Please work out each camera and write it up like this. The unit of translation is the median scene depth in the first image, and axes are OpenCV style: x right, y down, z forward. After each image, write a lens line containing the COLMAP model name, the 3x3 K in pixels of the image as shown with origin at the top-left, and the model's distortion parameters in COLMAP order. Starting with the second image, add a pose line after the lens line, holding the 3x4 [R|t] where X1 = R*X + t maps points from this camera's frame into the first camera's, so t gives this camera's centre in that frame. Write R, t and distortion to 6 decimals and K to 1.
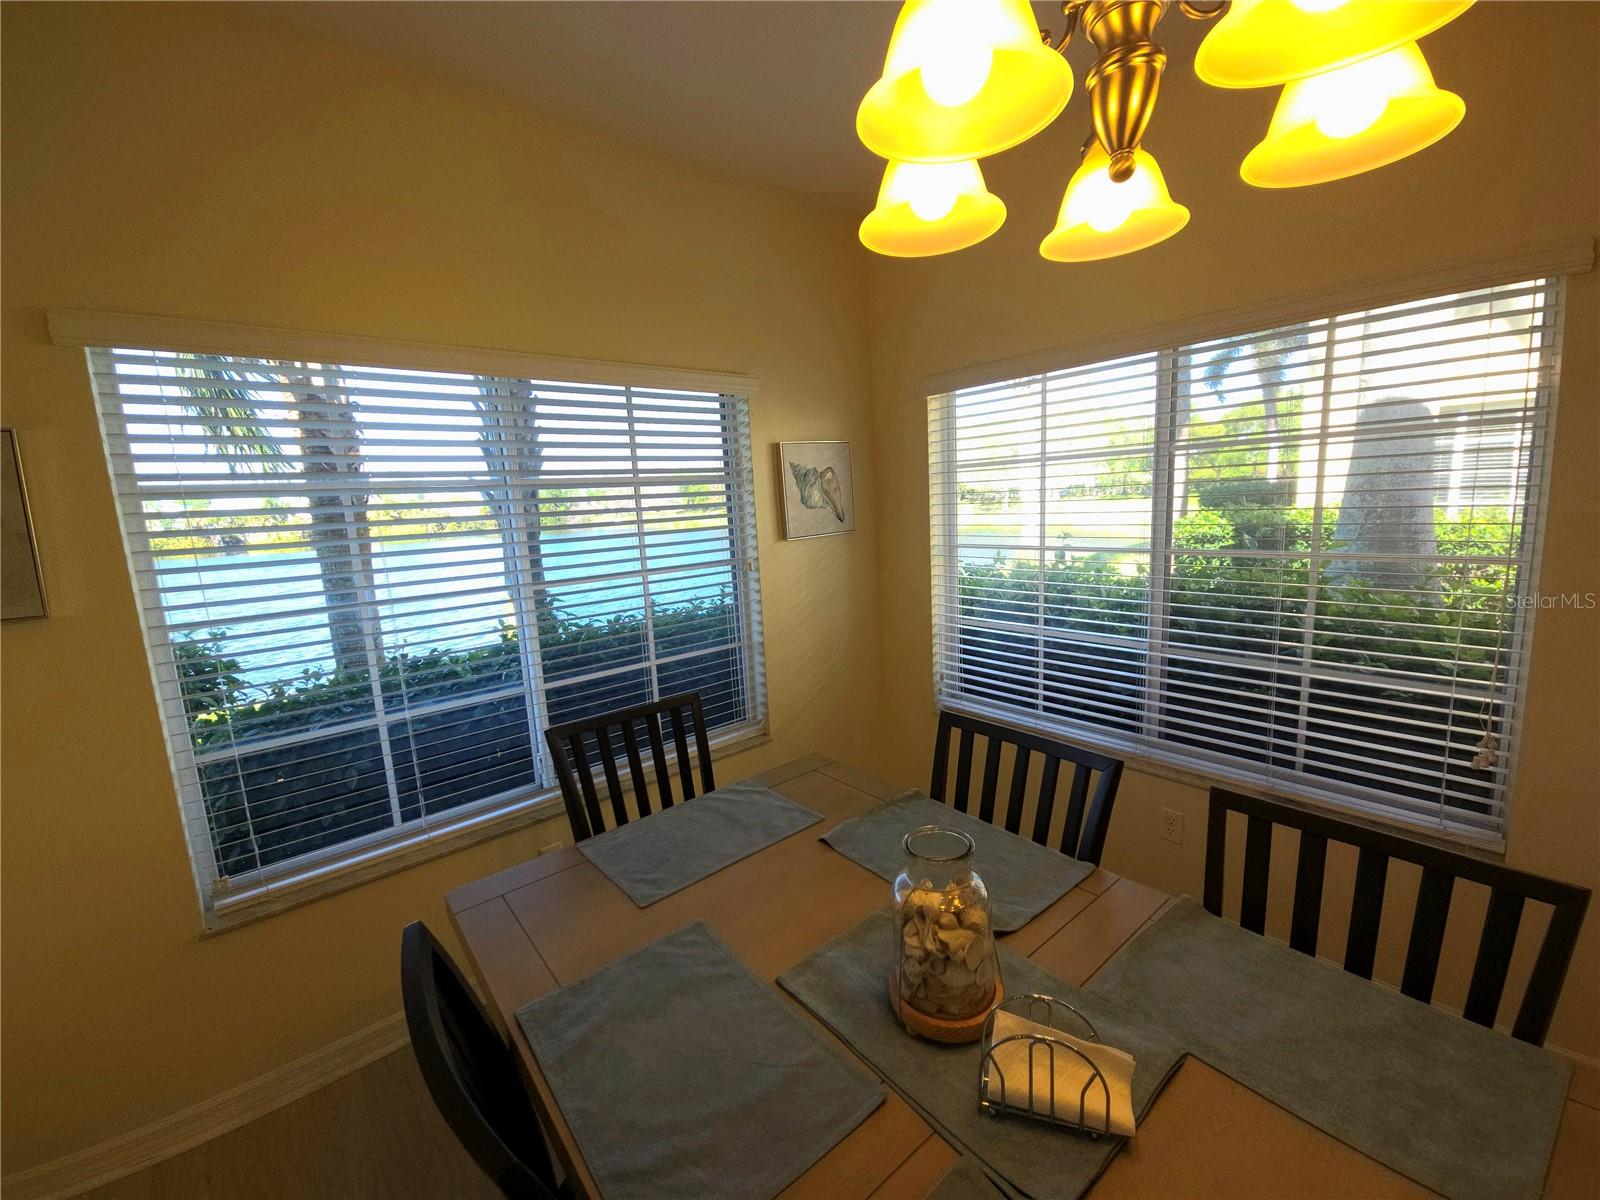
lens RADIAL K [[646.1, 0, 802.2], [0, 646.1, 601.9], [0, 0, 1]] dist [0.013207, -0.007315]
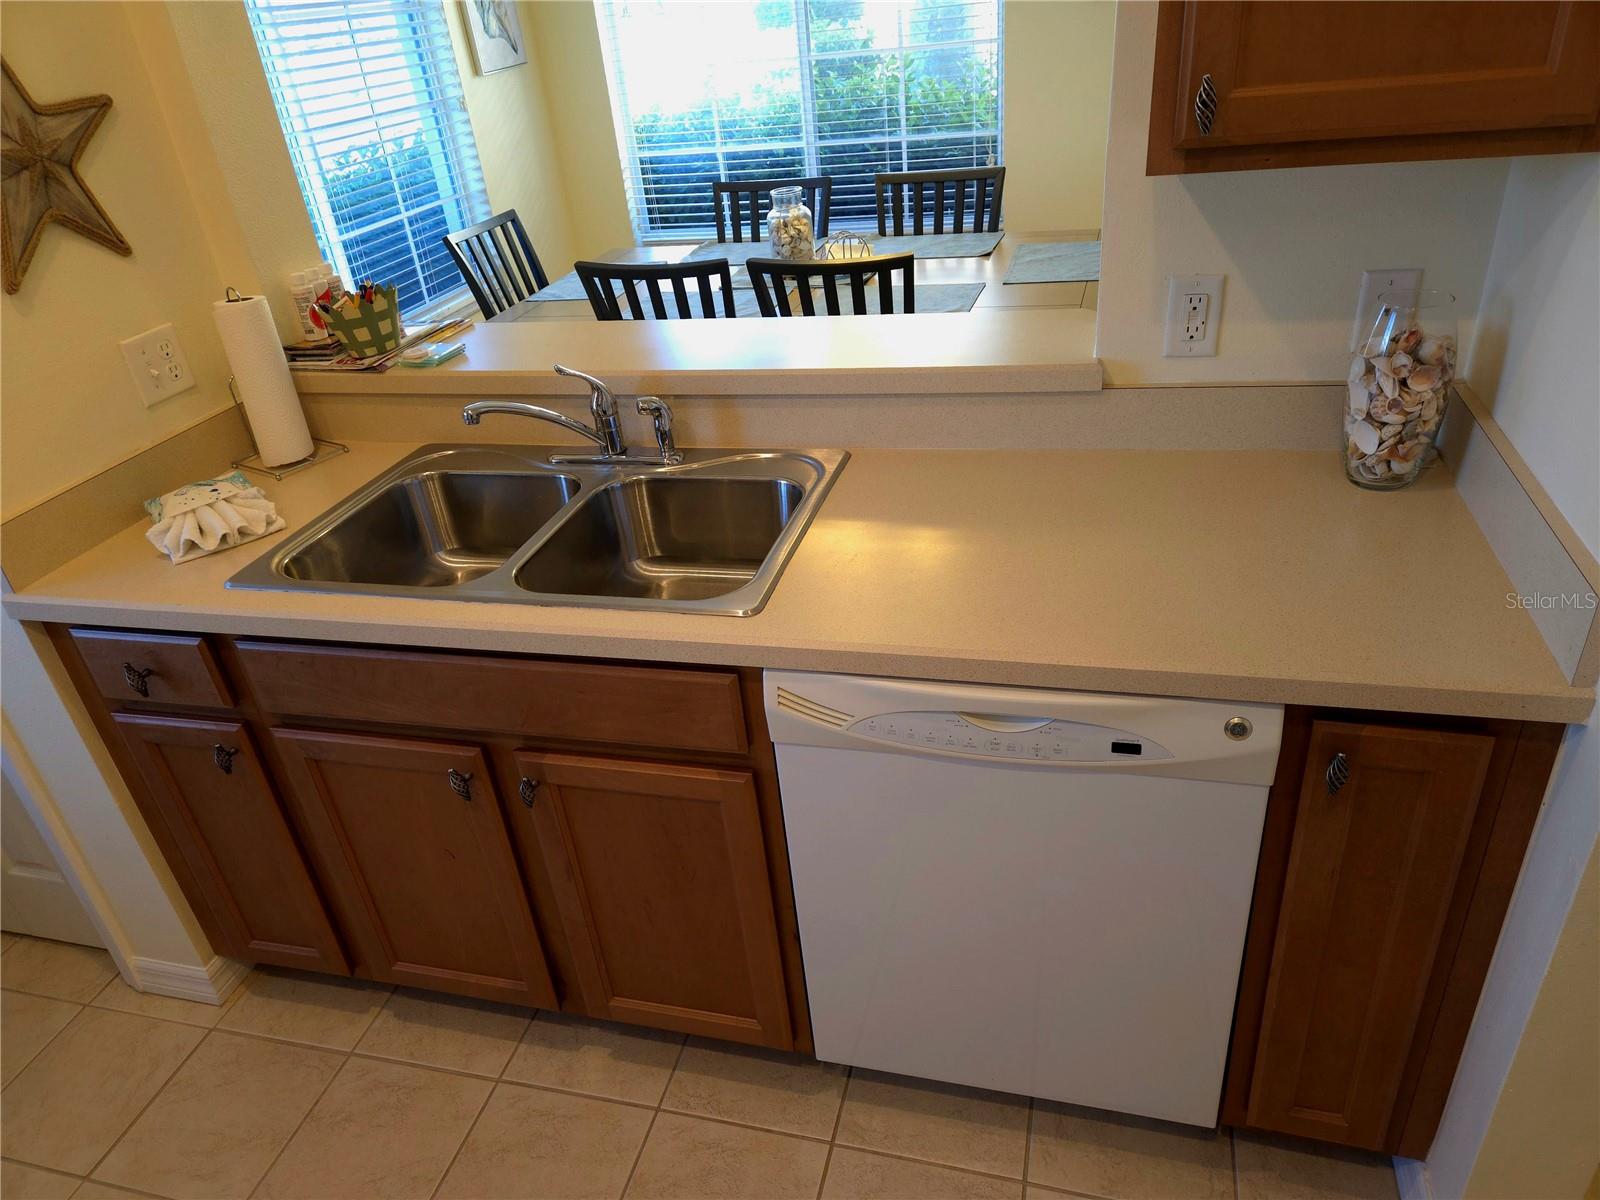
lens RADIAL K [[1024.3, 0, 800.0], [0, 1024.3, 600.0], [0, 0, 1]] dist [0.039819, -0.050609]
pose [[0.822886, -0.319584, 0.469813, -0.619764], [0.149668, 0.919547, 0.363363, 0.141865], [-0.548140, -0.228690, 0.804514, -0.718413]]
